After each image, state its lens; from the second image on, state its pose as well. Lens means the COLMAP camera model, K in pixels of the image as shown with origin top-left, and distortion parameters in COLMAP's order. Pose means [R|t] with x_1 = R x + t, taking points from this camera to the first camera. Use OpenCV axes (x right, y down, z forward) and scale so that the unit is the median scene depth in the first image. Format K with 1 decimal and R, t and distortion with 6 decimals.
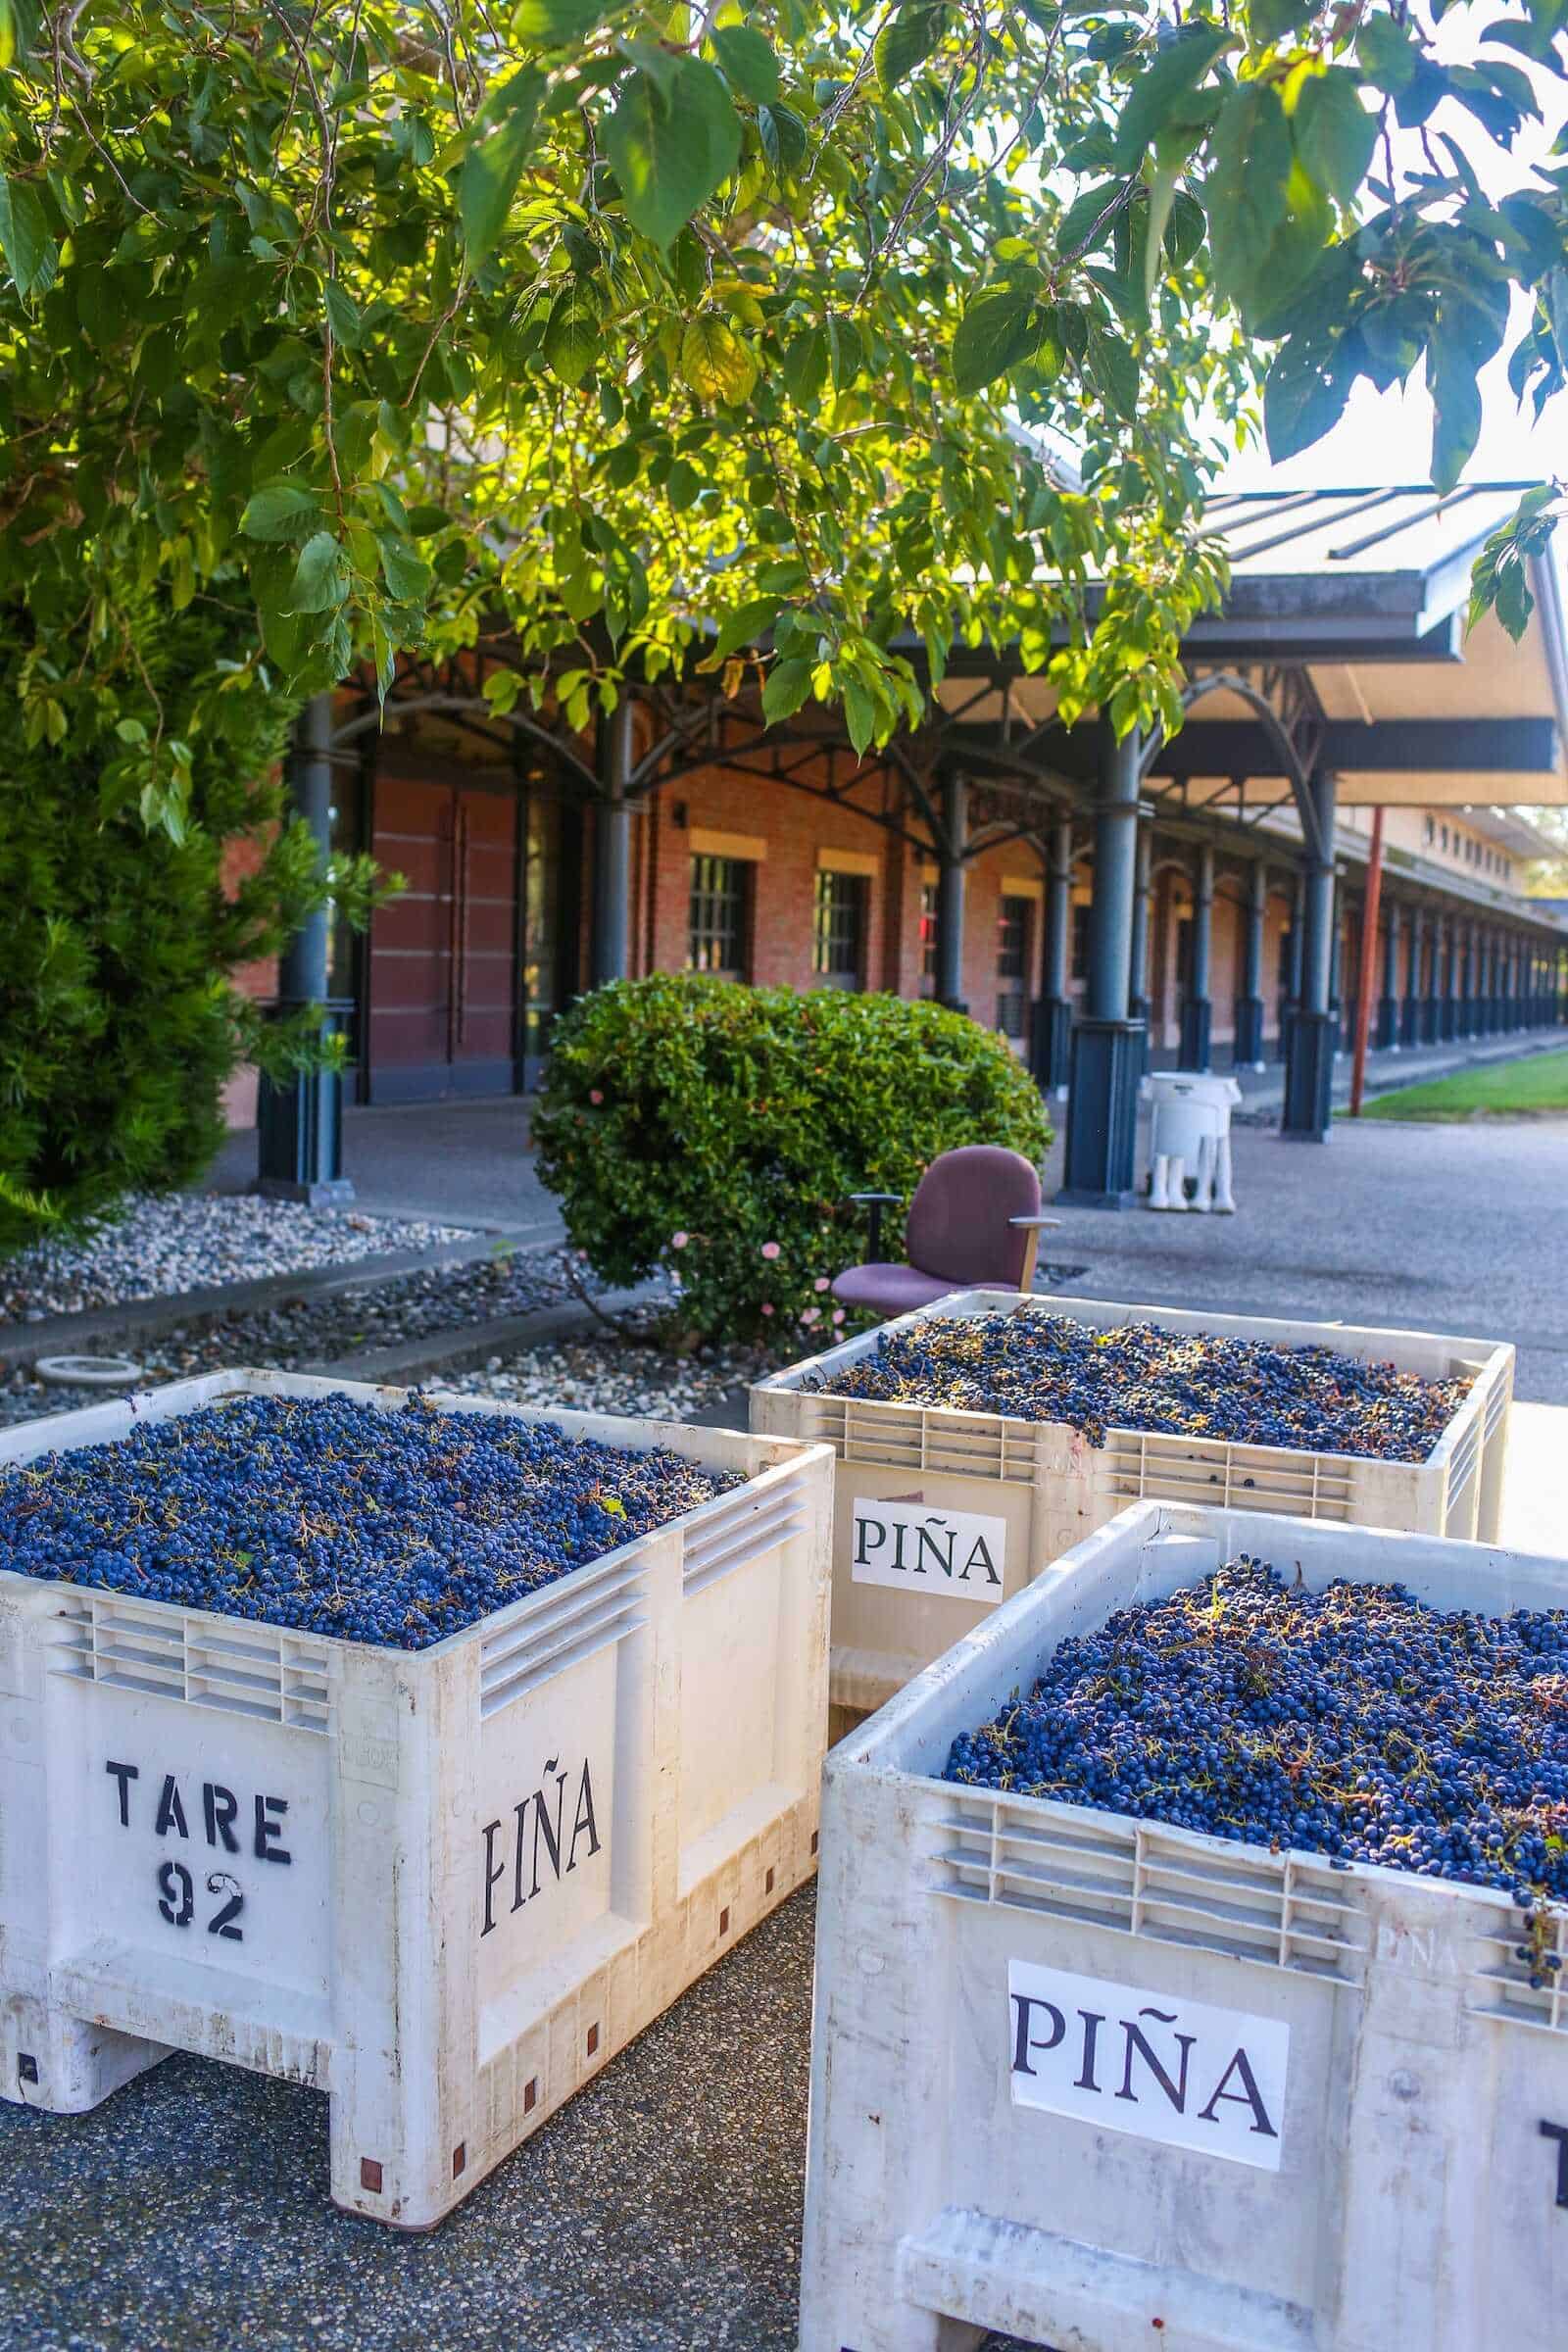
lens RADIAL K [[2291.9, 0, 750.9], [0, 2291.9, 1174.5], [0, 0, 1]] dist [-0.106408, 0.144609]
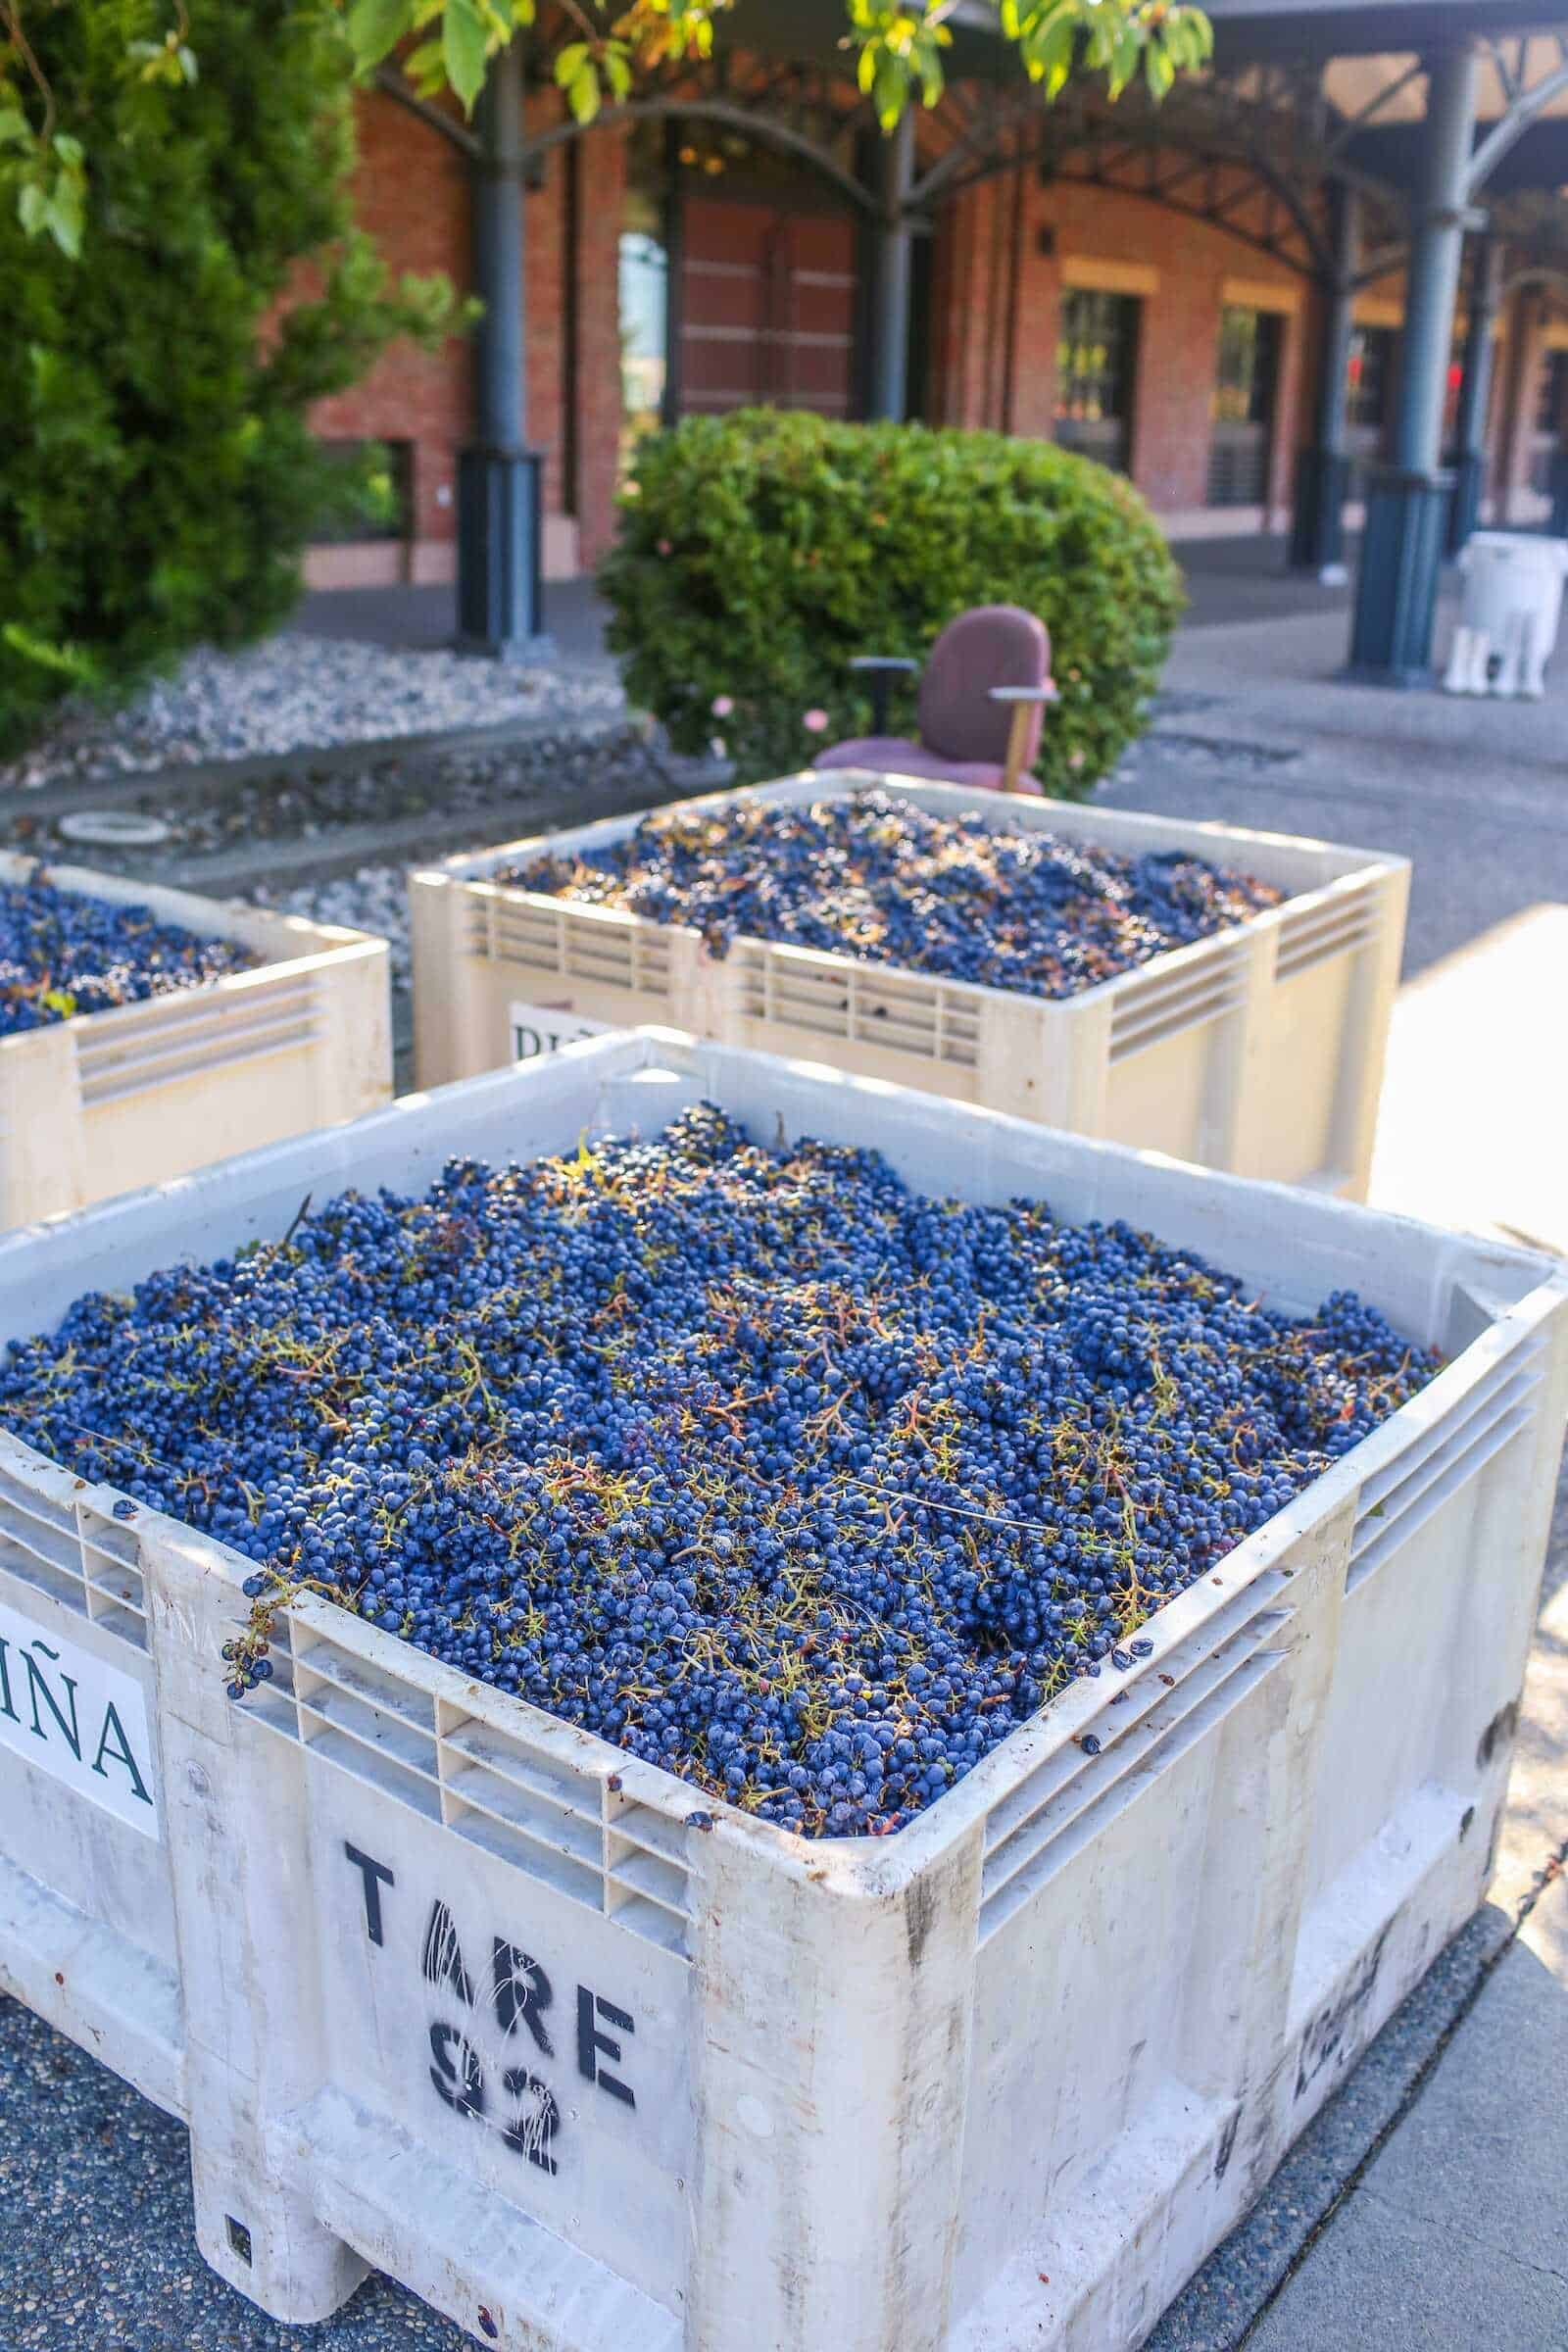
lens RADIAL K [[2291.9, 0, 750.9], [0, 2291.9, 1174.5], [0, 0, 1]] dist [-0.106408, 0.144609]
pose [[0.975032, 0.067122, -0.211678, 0.185374], [-0.017008, 0.972997, 0.230189, 0.000253], [0.221413, -0.220841, 0.949845, 0.090849]]
